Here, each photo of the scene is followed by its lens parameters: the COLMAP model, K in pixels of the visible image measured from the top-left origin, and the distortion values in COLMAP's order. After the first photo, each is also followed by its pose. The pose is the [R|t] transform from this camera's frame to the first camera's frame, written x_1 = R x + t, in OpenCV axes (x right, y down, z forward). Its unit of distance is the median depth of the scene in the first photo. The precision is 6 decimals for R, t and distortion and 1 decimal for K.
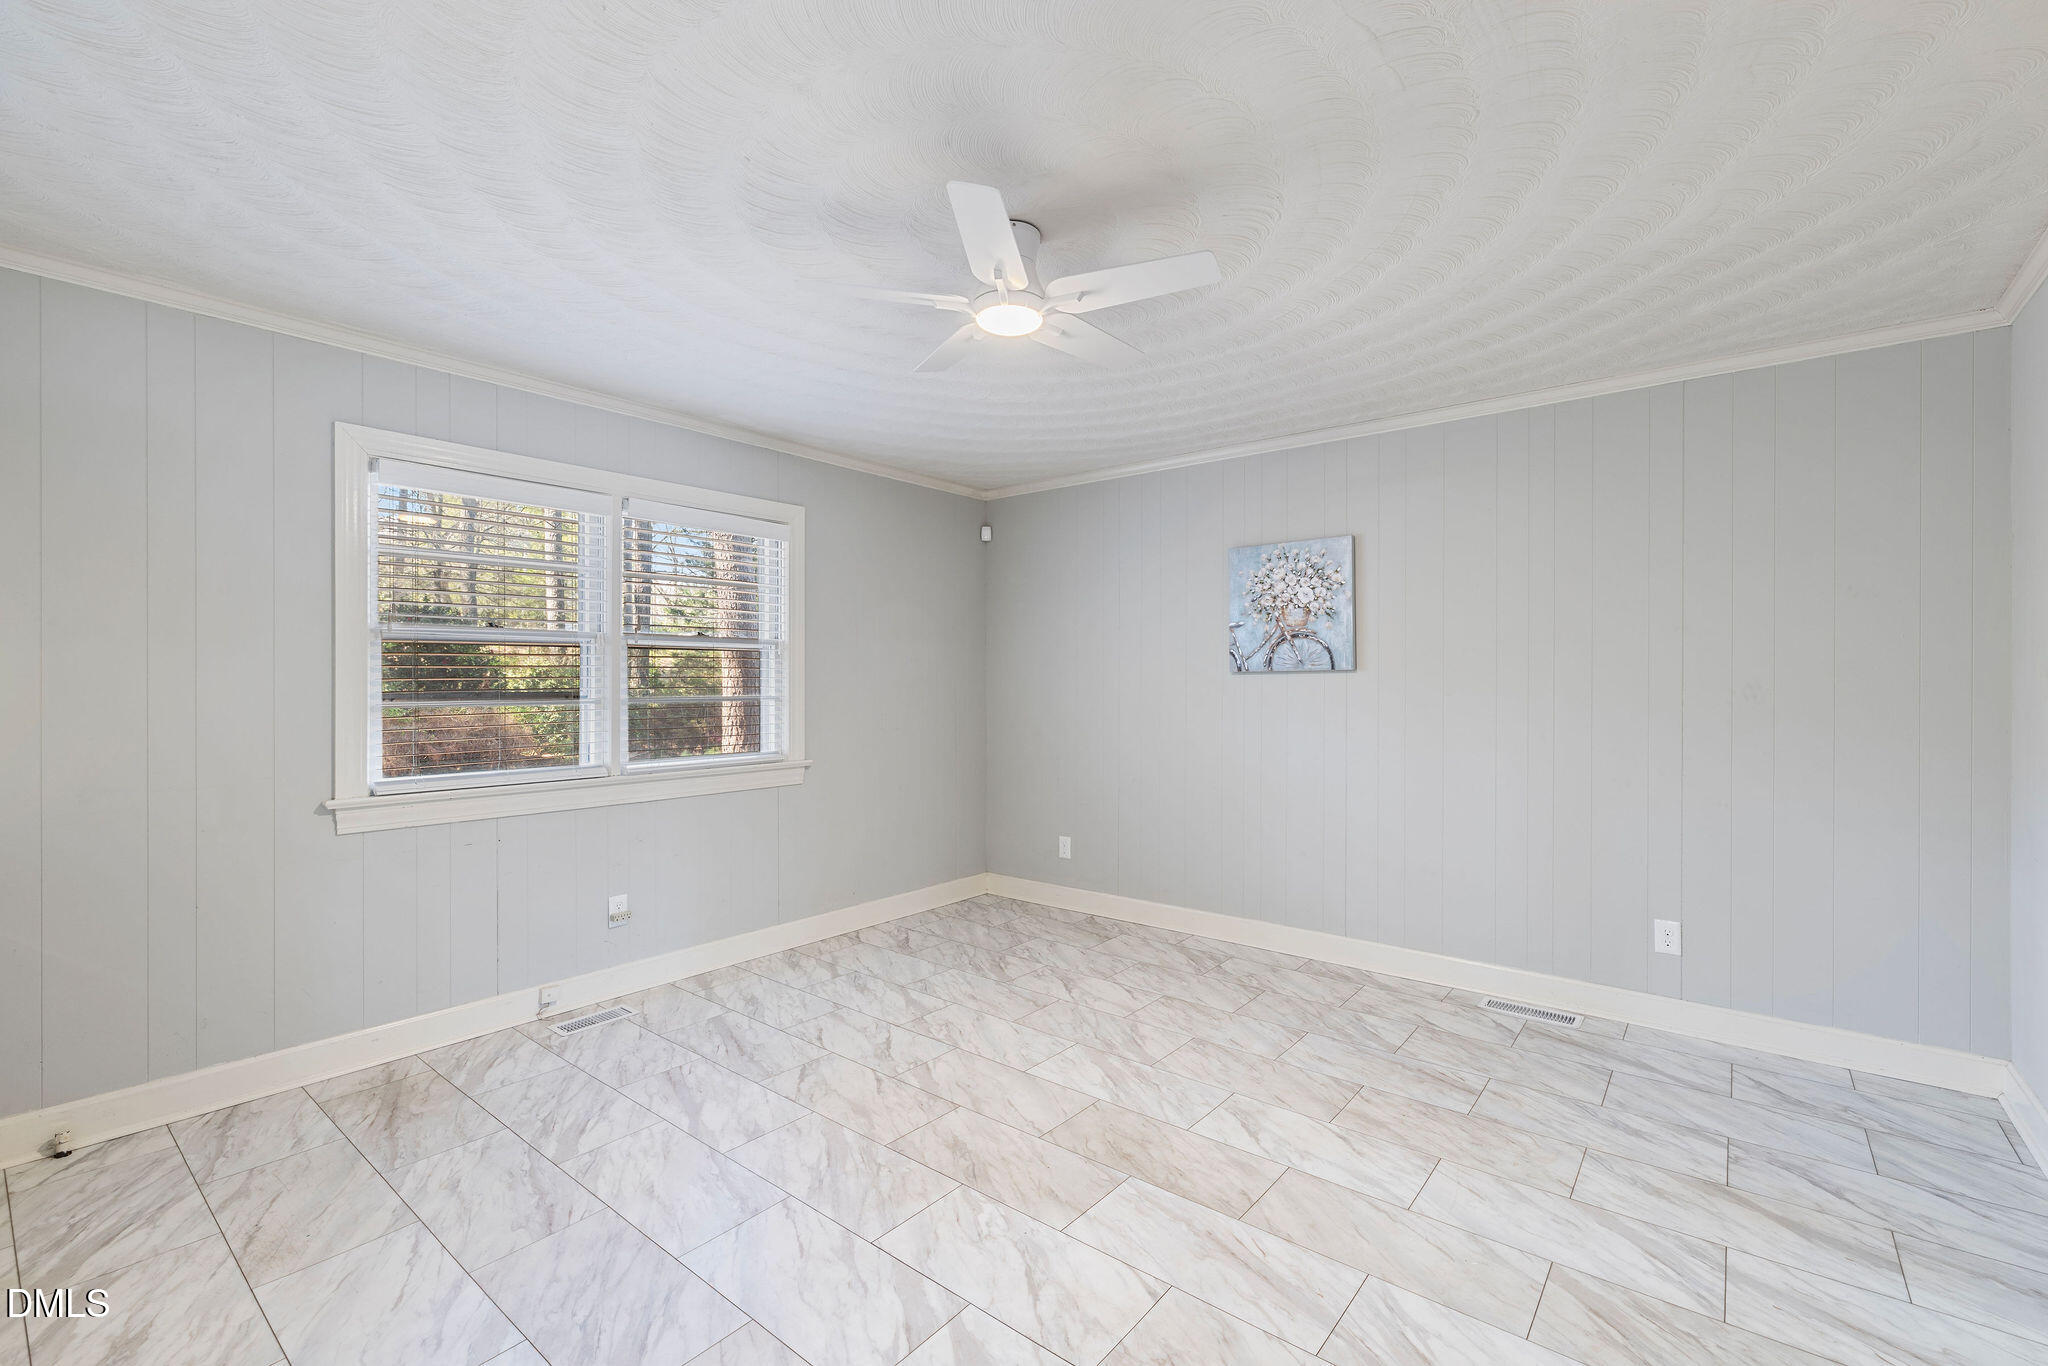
lens RADIAL K [[883.2, 0, 1025.8], [0, 883.2, 680.8], [0, 0, 1]] dist [-0.003289, 0.000143]
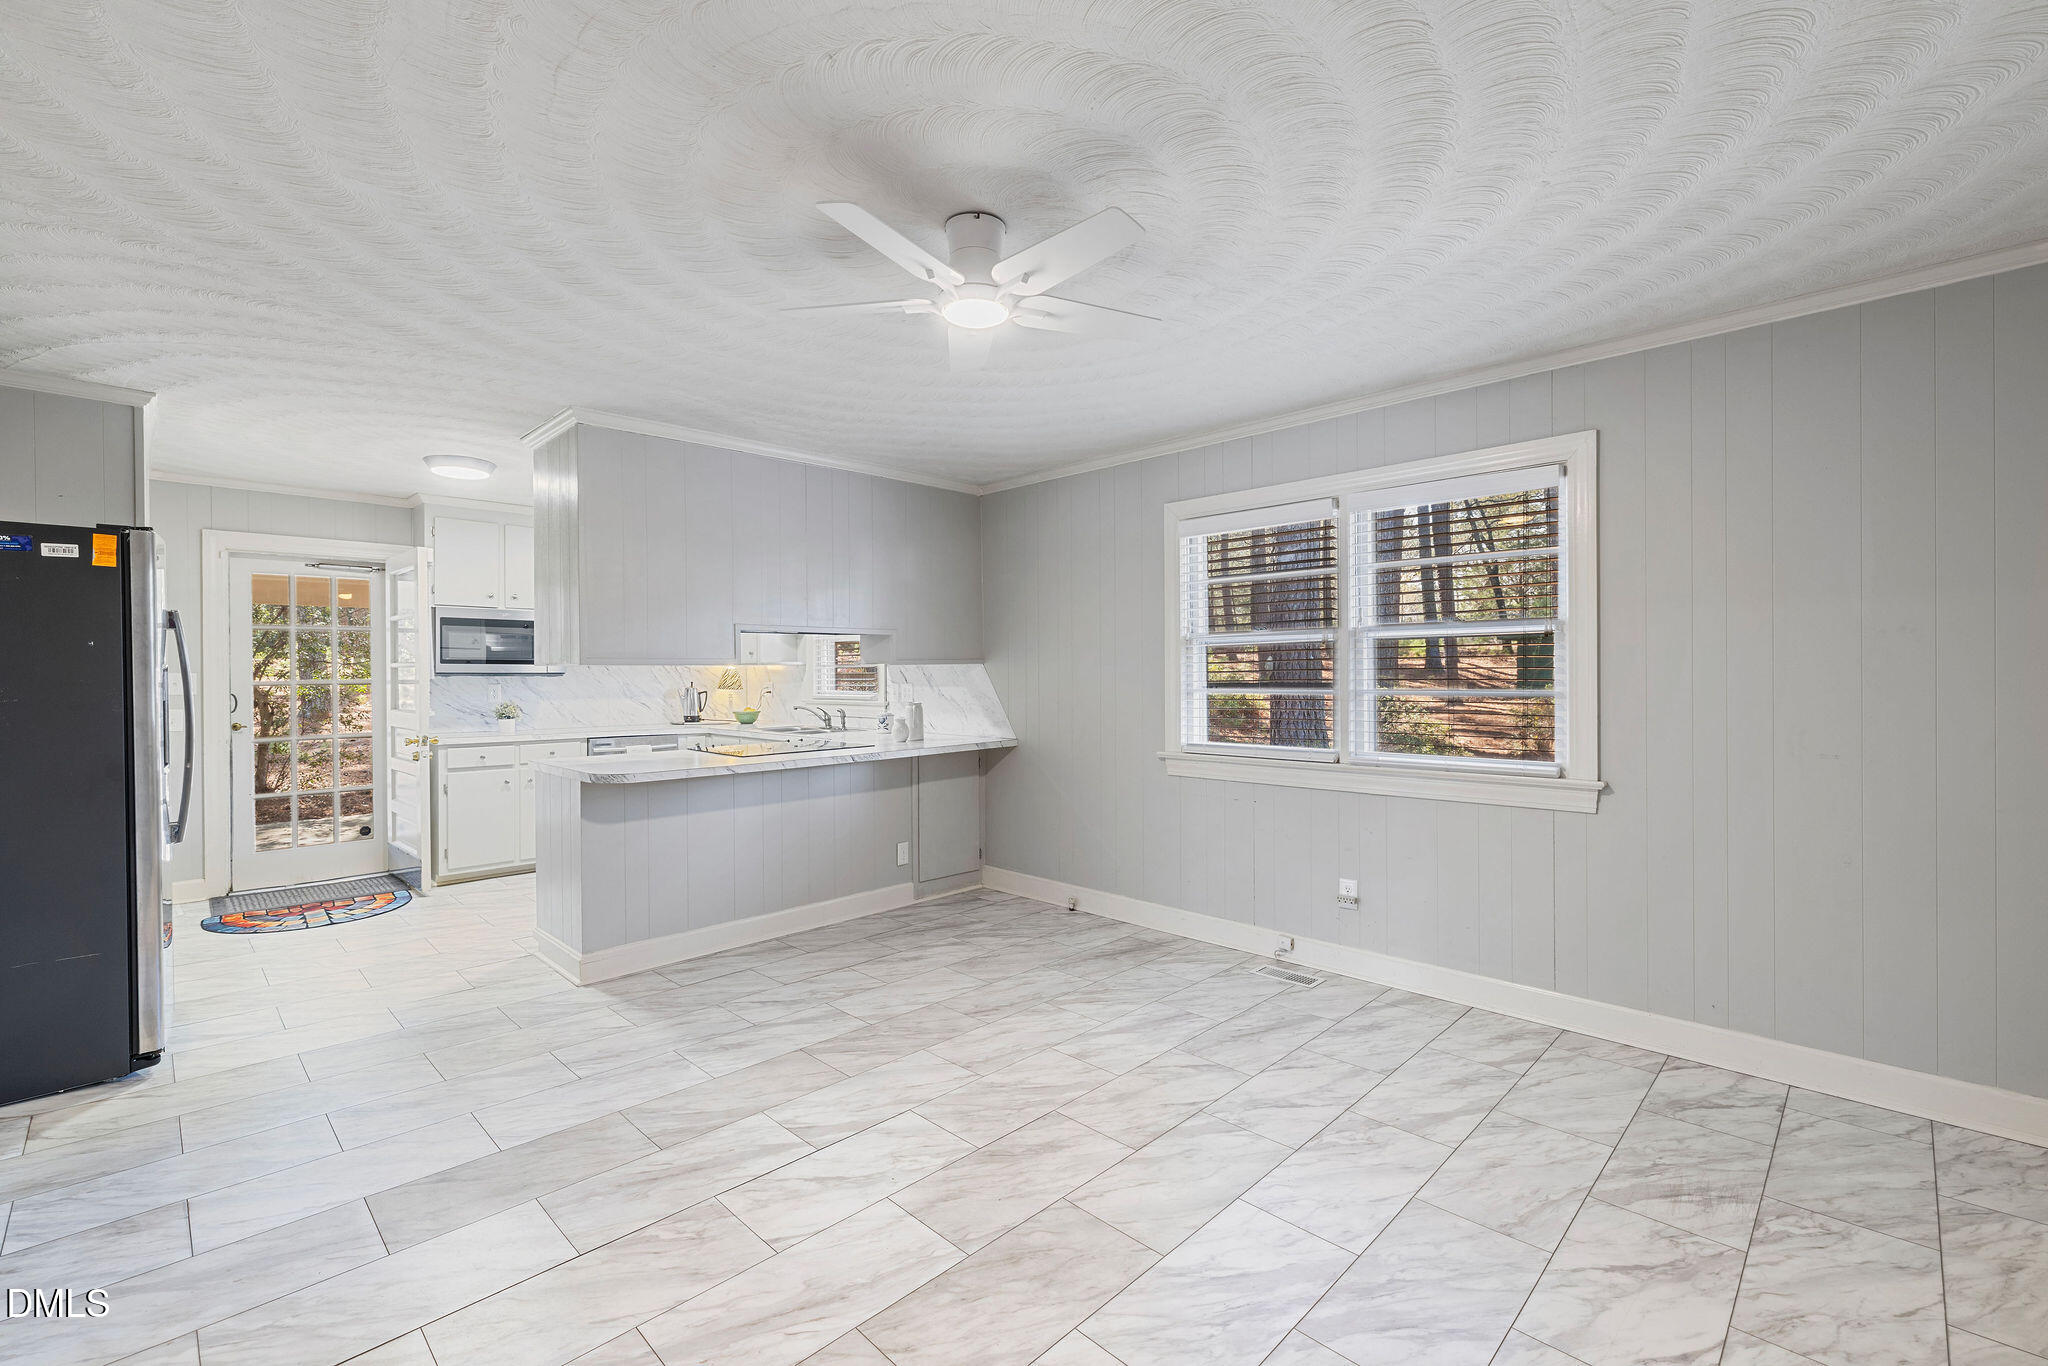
lens RADIAL K [[883.2, 0, 1025.8], [0, 883.2, 680.8], [0, 0, 1]] dist [-0.003289, 0.000143]
pose [[-0.097700, 0.008149, -0.995183, 0.615927], [0.004500, 0.999960, 0.007746, -0.000238], [0.995206, -0.003722, -0.097733, 0.733656]]
